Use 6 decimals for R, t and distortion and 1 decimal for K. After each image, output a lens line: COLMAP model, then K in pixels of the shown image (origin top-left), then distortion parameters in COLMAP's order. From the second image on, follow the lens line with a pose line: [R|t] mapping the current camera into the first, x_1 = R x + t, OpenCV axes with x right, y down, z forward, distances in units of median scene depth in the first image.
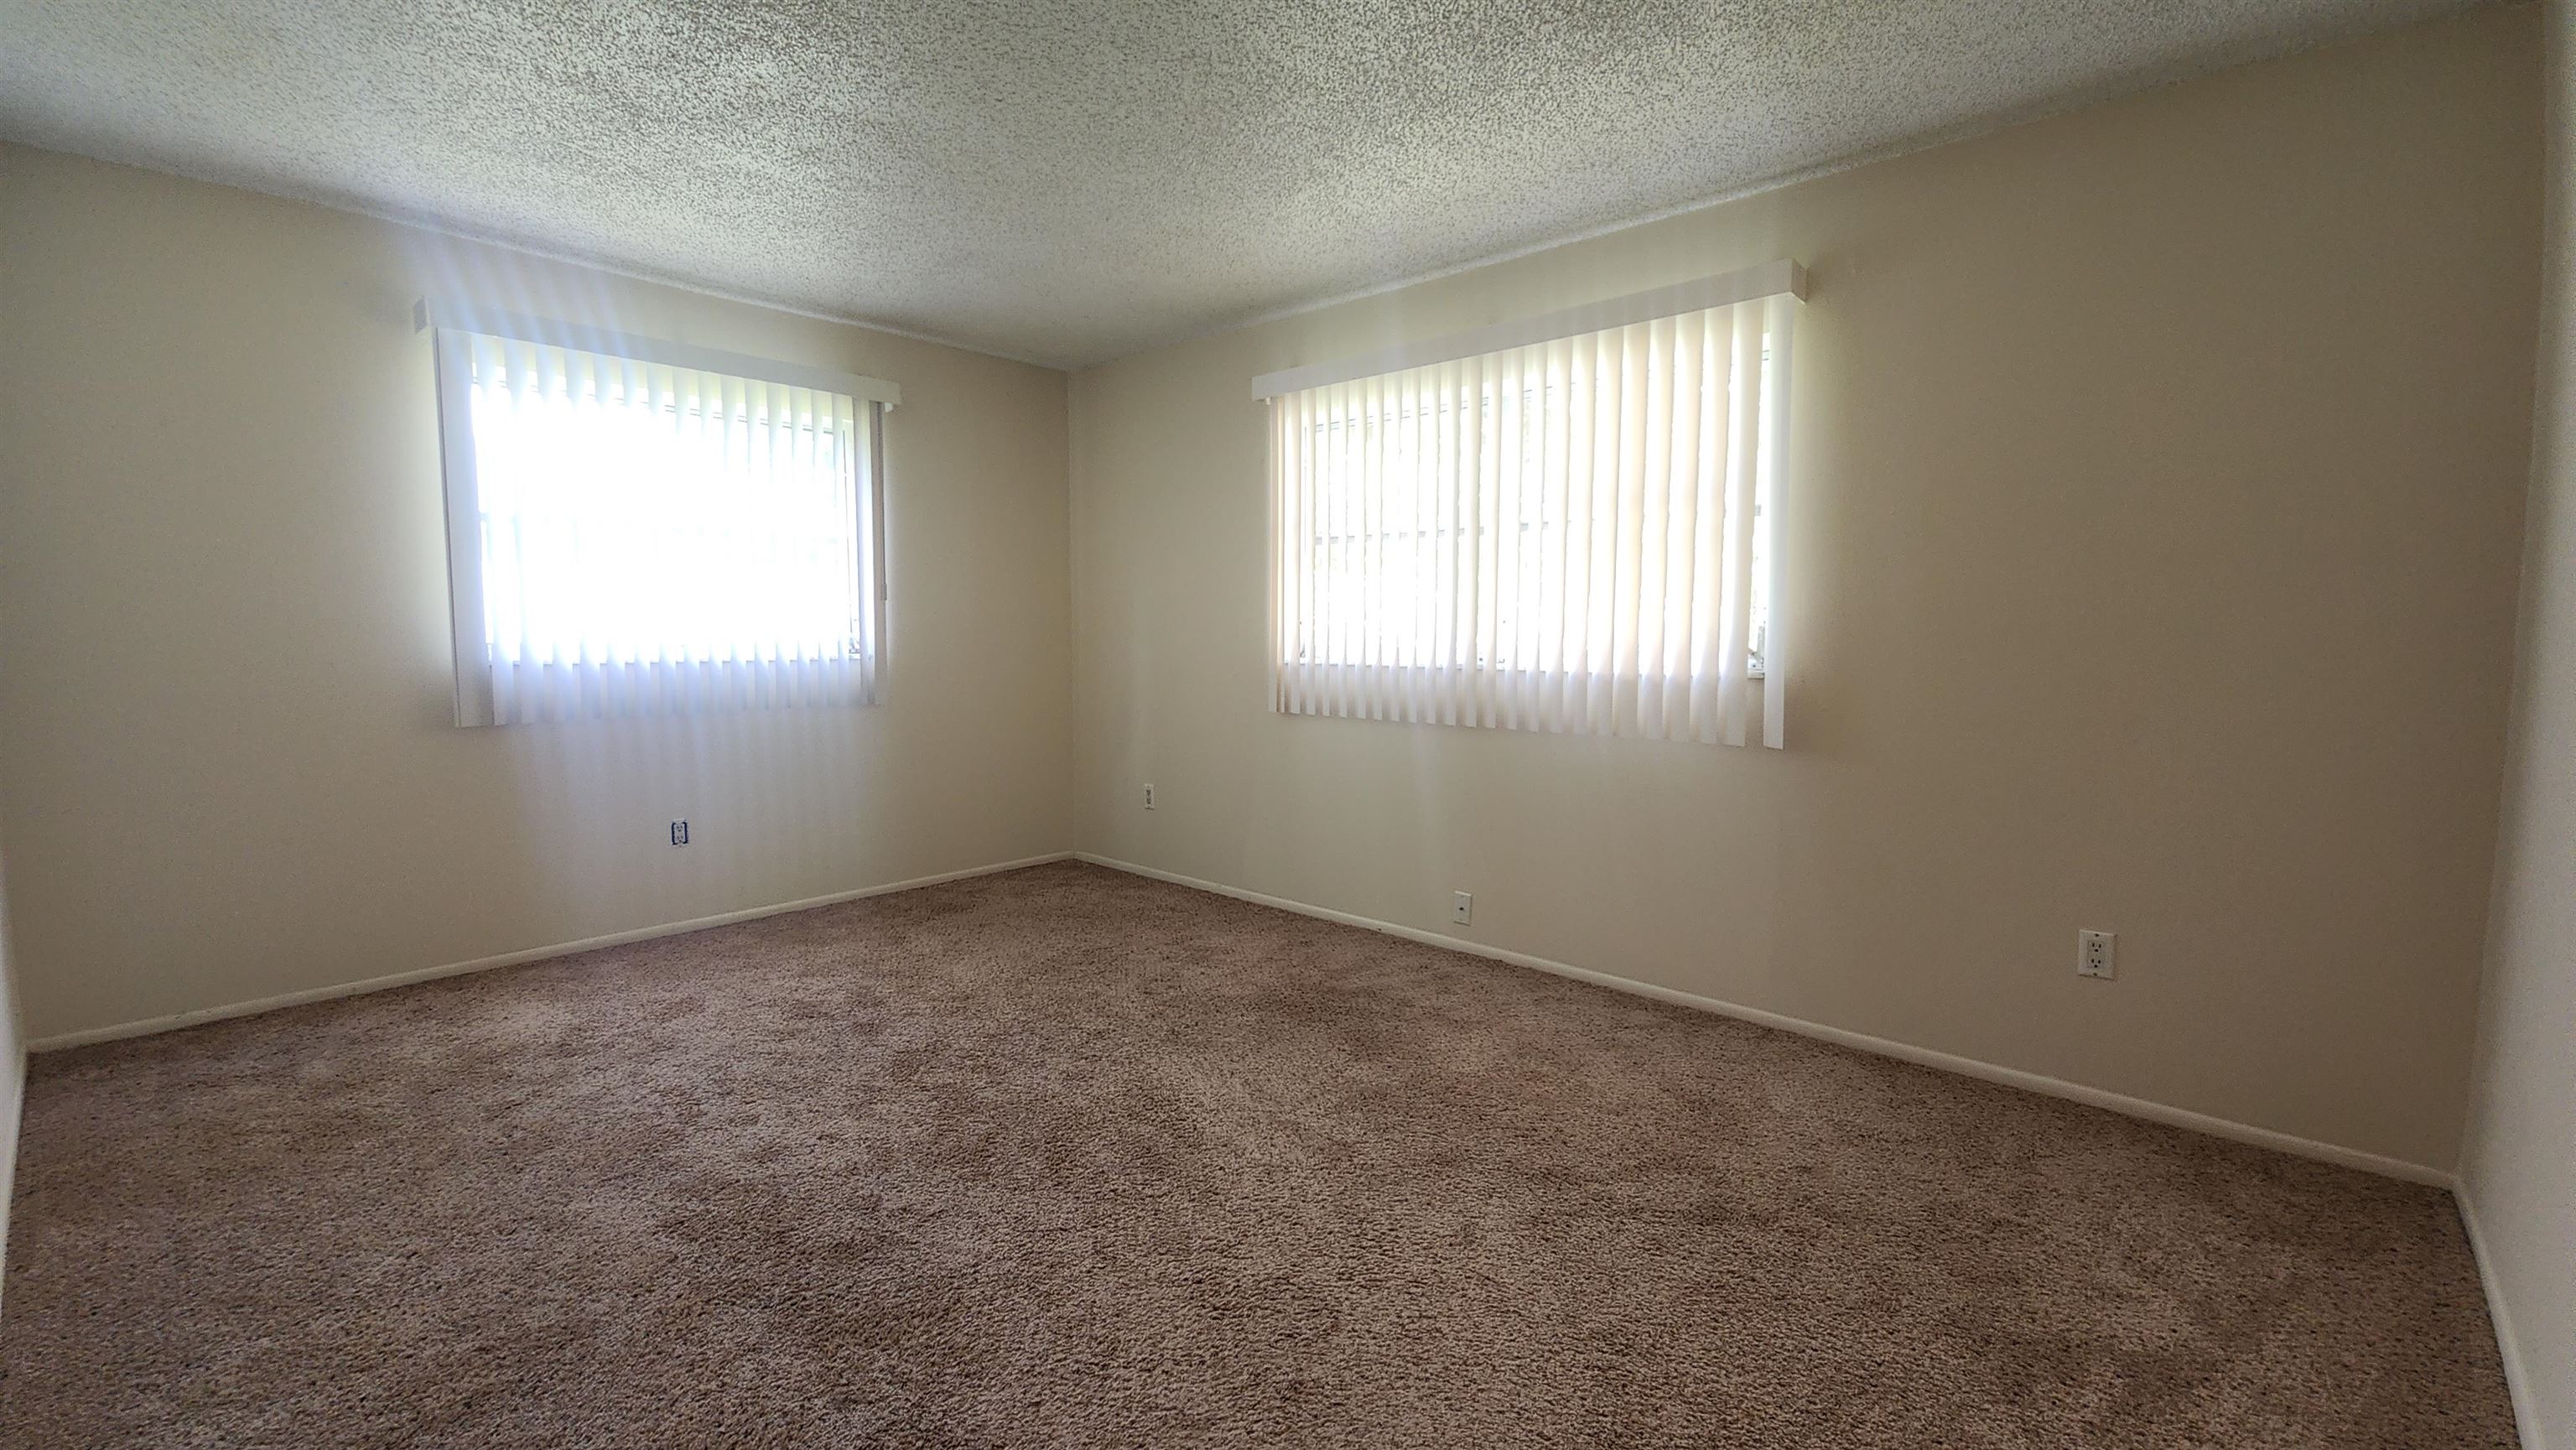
lens RADIAL K [[1052.3, 0, 1290.9], [0, 1052.3, 722.5], [0, 0, 1]] dist [0.007979, -0.004445]
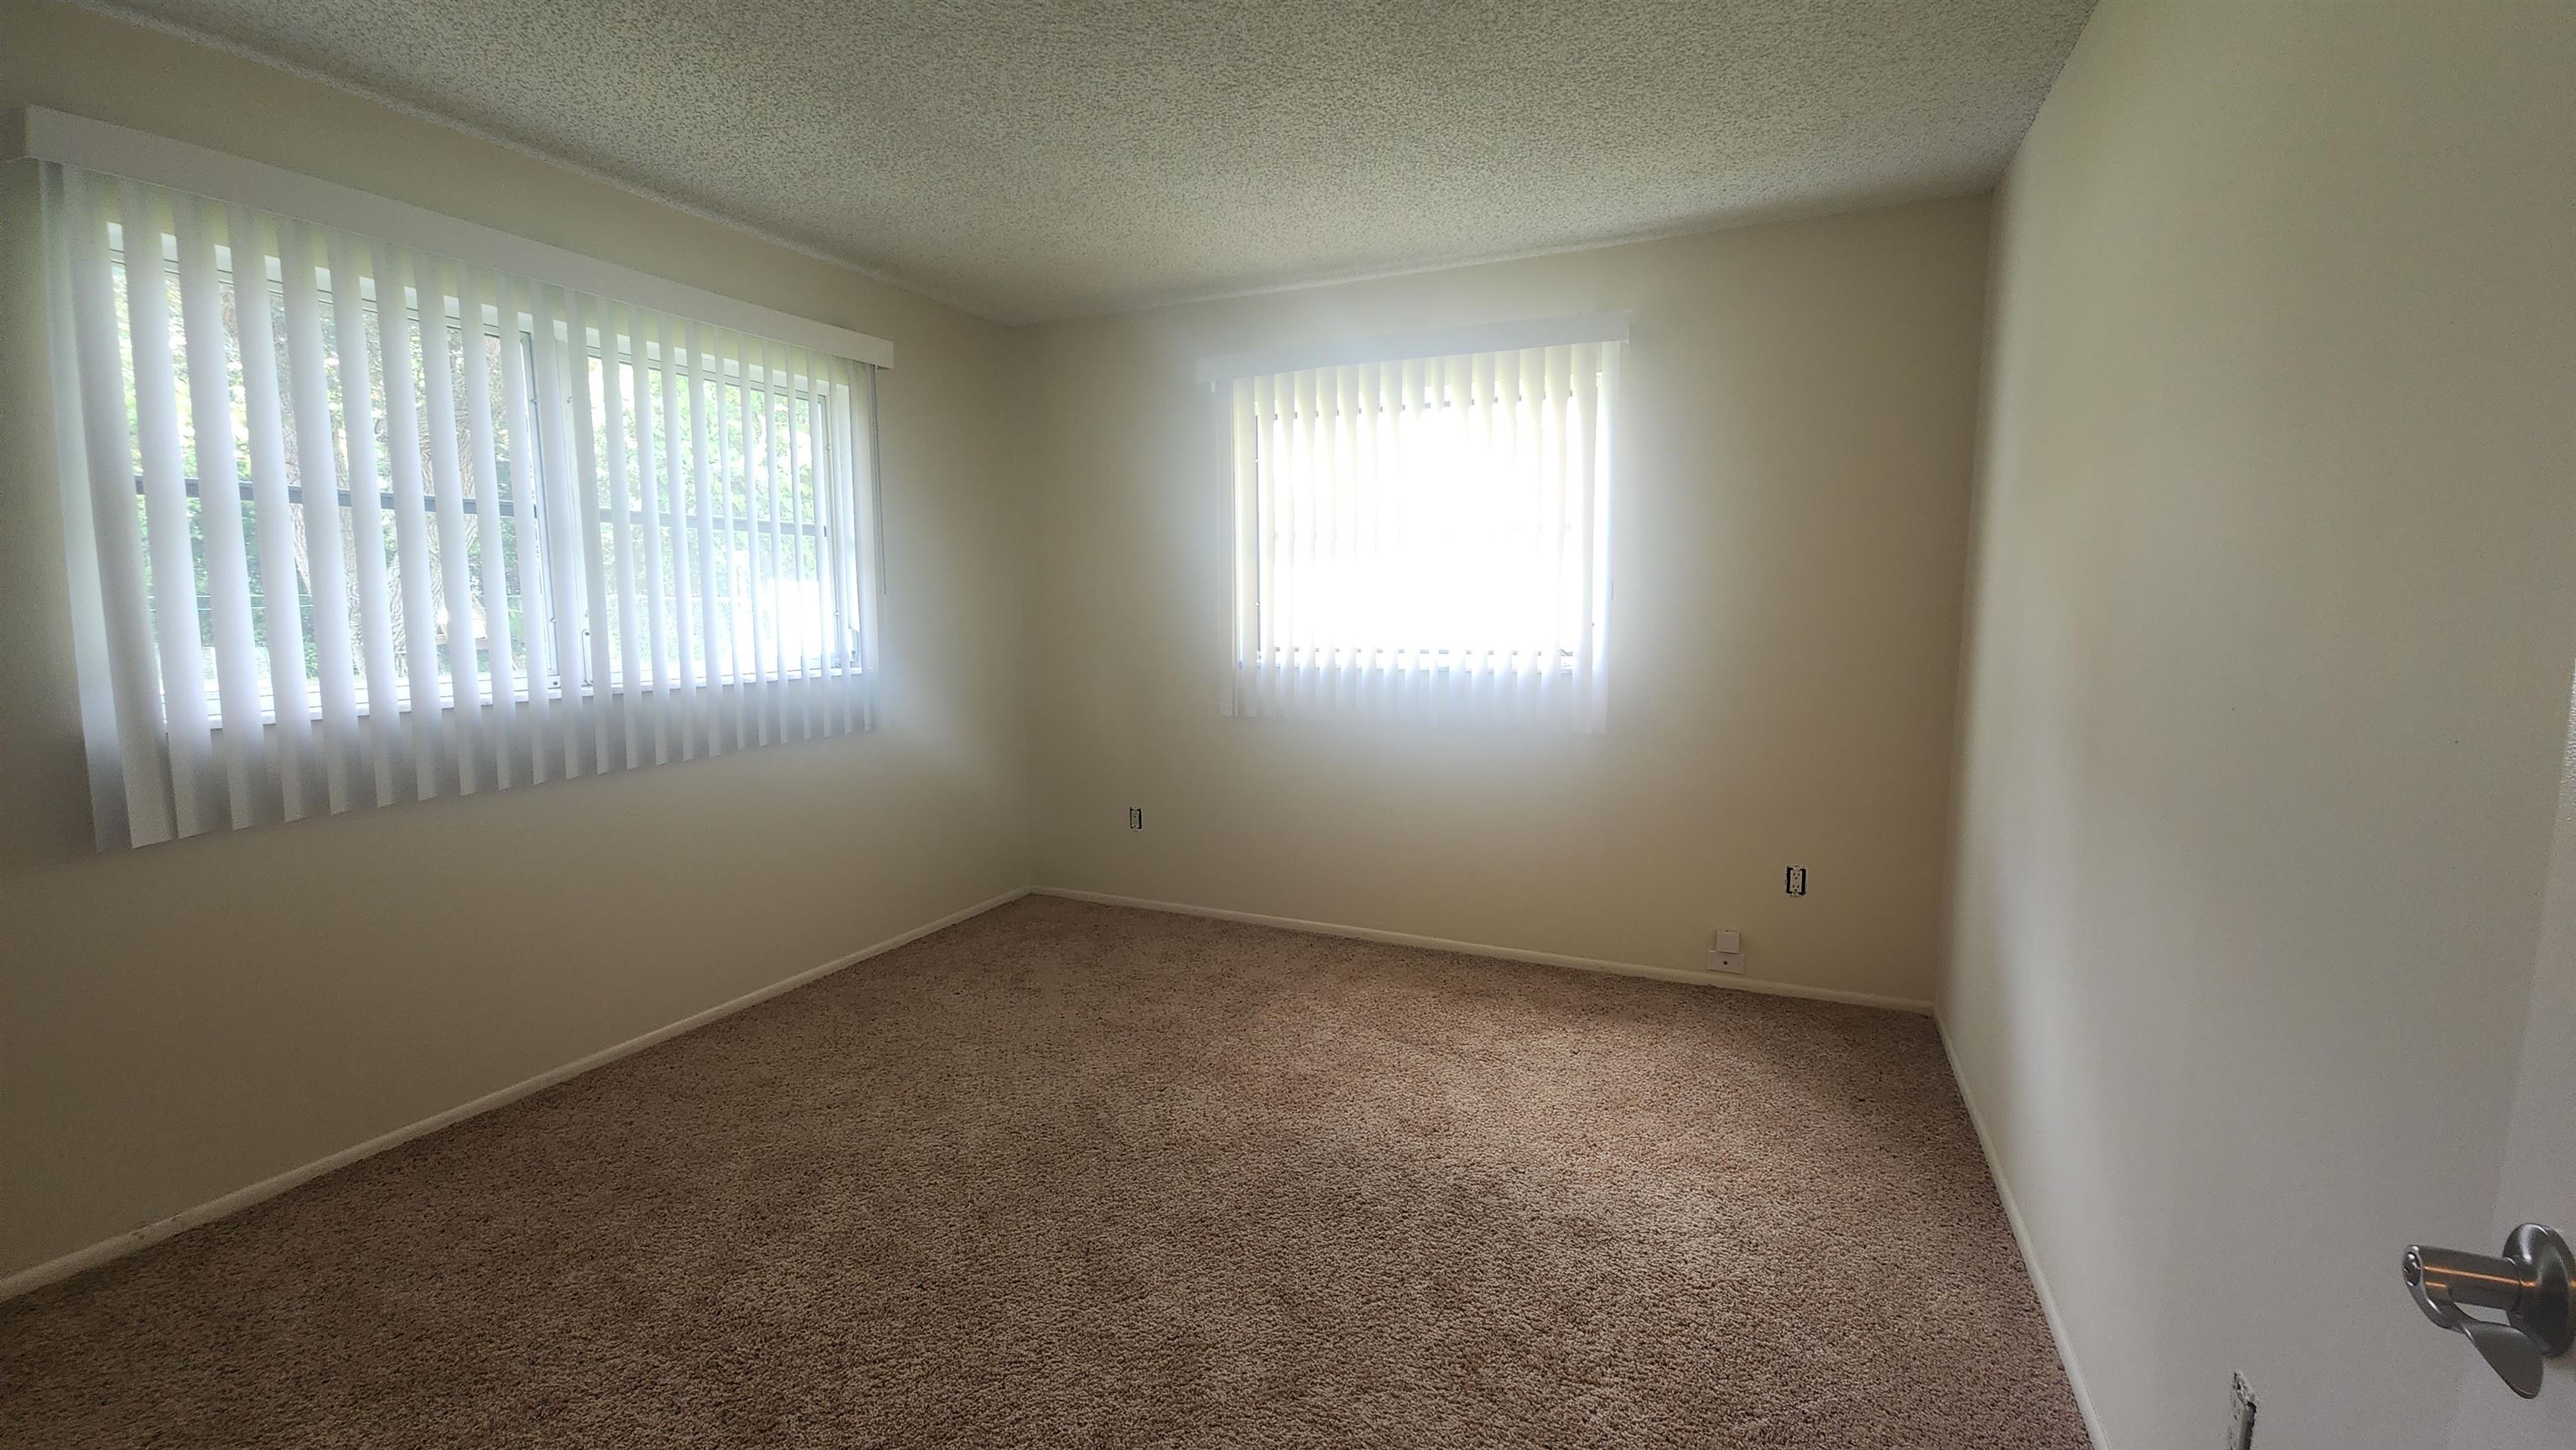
lens RADIAL K [[1052.3, 0, 1290.6], [0, 1052.3, 724.1], [0, 0, 1]] dist [0.007979, -0.004445]
pose [[0.885174, -0.045780, 0.463002, -0.416379], [0.044454, 0.998916, 0.013782, -0.015154], [-0.463131, 0.008383, 0.886250, 0.142629]]
